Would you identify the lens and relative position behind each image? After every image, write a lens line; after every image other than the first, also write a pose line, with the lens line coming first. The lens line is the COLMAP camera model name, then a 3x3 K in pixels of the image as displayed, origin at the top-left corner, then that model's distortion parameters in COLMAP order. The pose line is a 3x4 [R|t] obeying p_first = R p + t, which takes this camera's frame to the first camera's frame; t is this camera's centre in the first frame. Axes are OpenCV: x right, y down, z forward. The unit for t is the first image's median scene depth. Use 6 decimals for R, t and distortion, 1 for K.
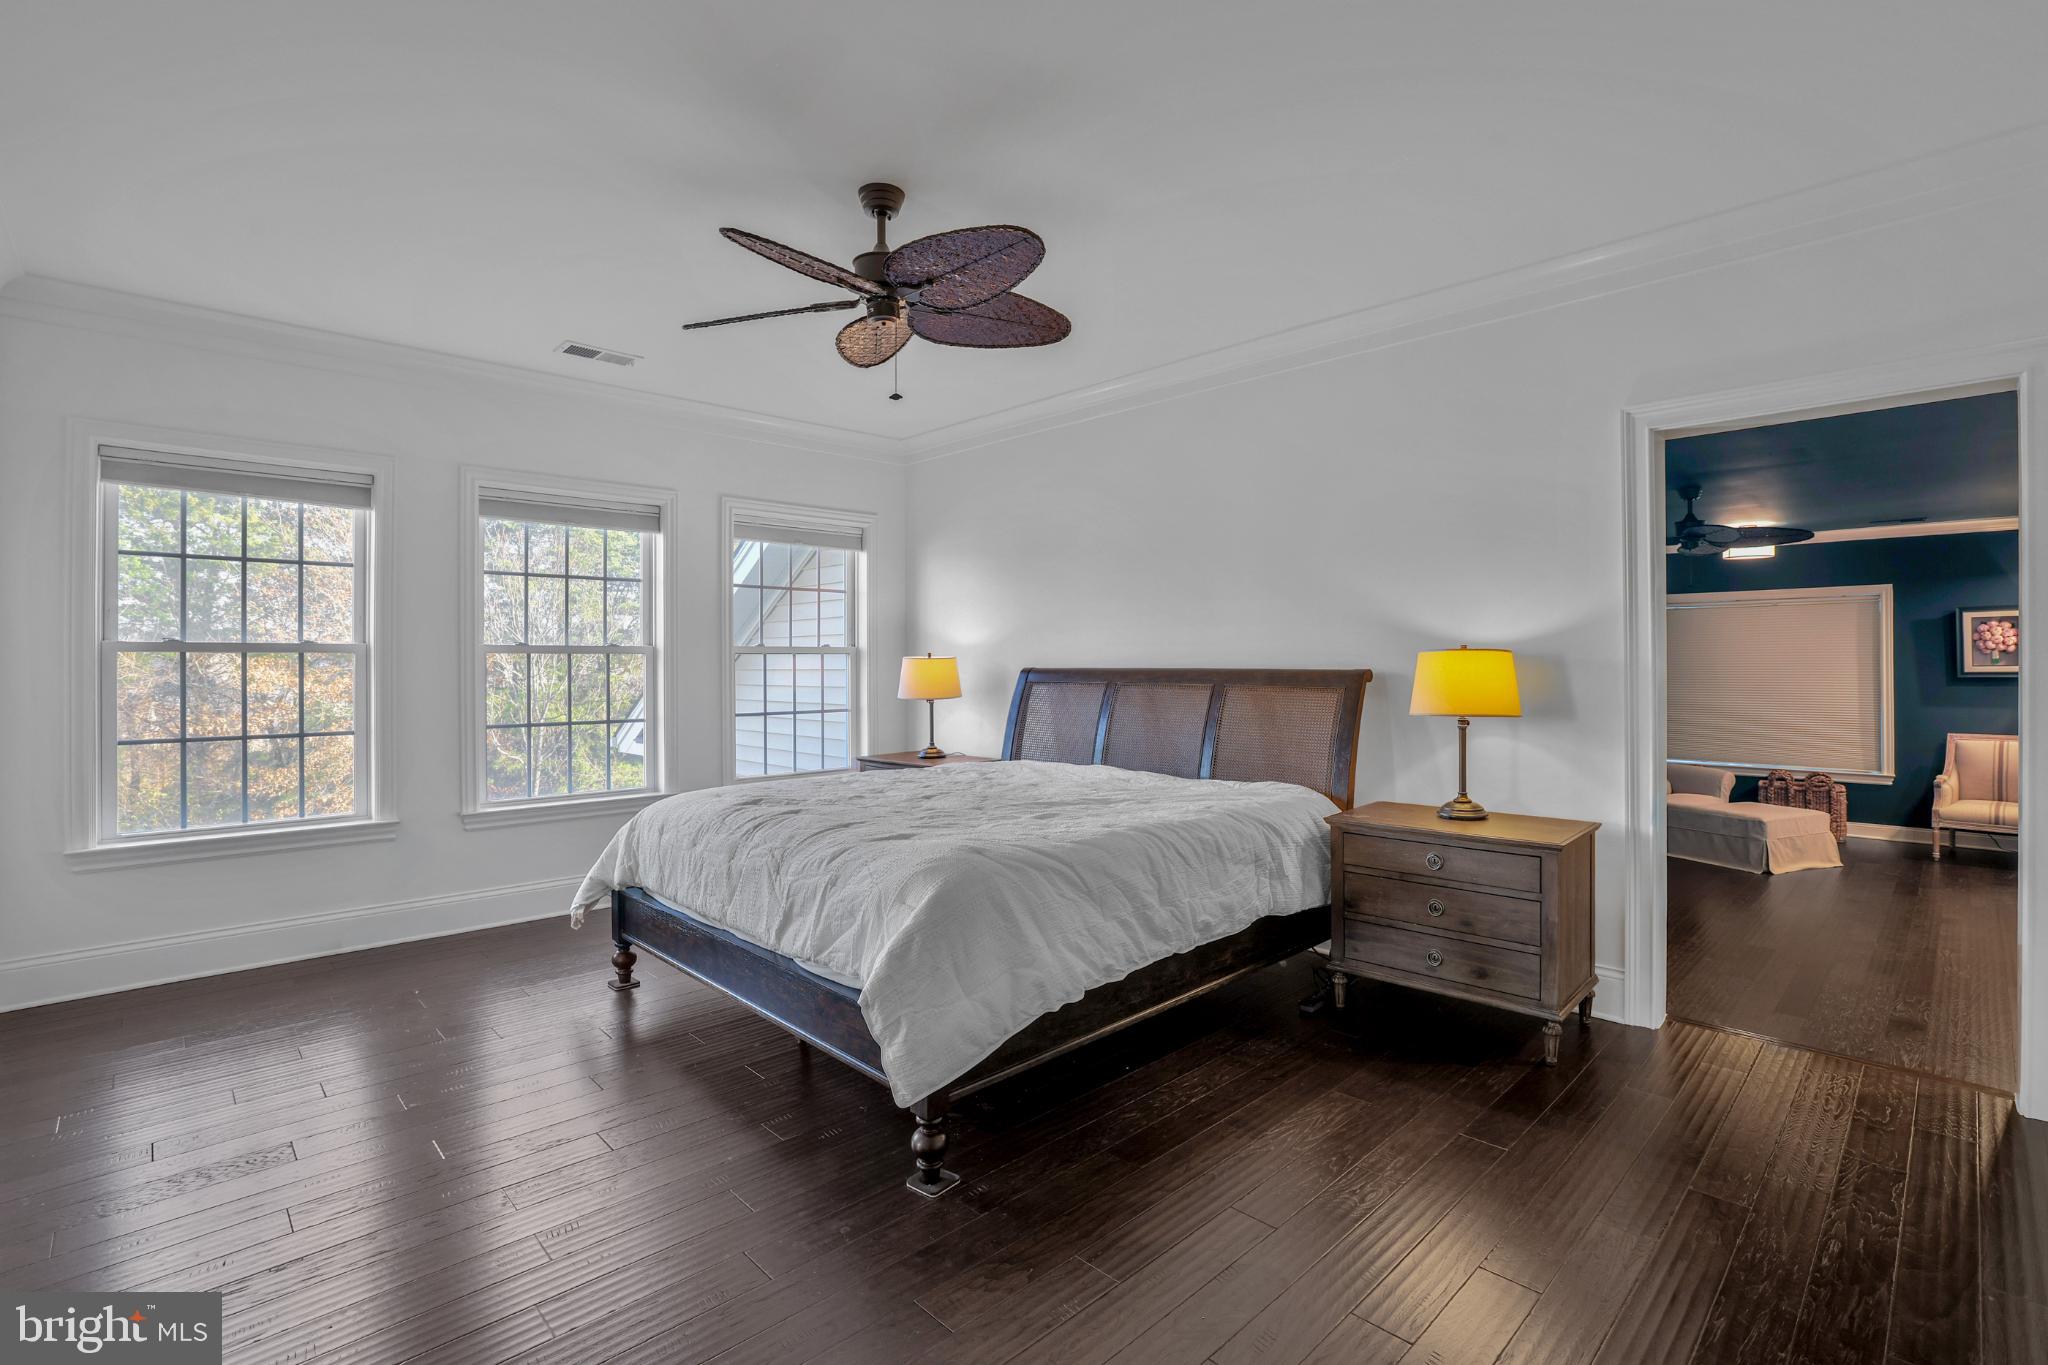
lens RADIAL K [[914.7, 0, 1024.0], [0, 914.7, 682.5], [0, 0, 1]] dist [-0.002292, -0.000267]
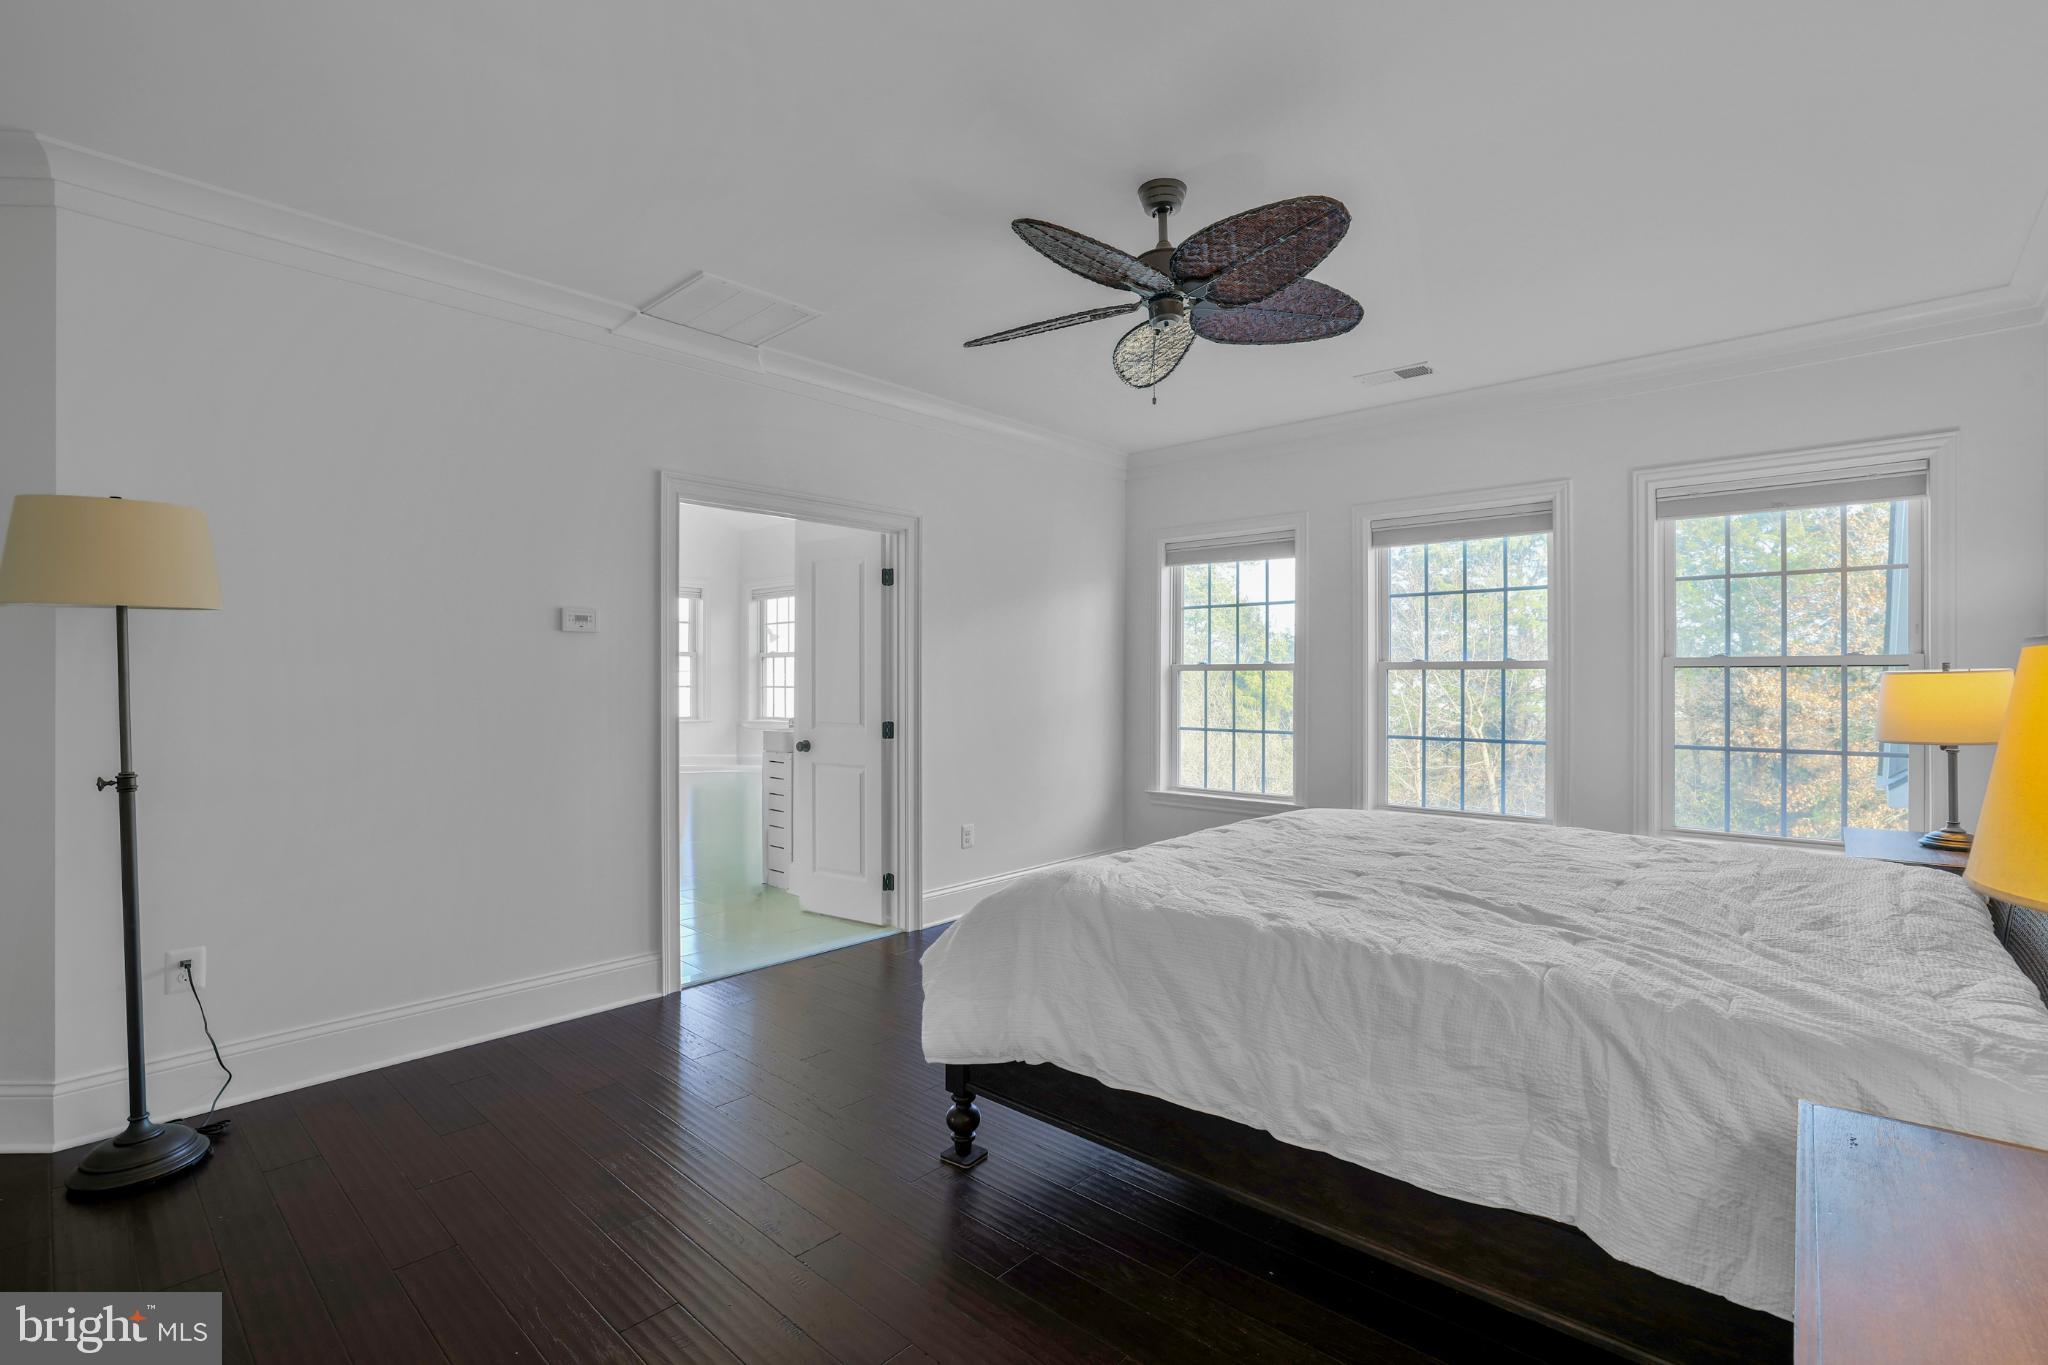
lens RADIAL K [[930.6, 0, 1024.0], [0, 930.6, 682.5], [0, 0, 1]] dist [-0.001253, -0.000215]
pose [[0.096811, 0.007650, -0.995273, 0.466210], [-0.022868, 0.999724, 0.005460, -0.012249], [0.995040, 0.022232, 0.096959, 0.442009]]
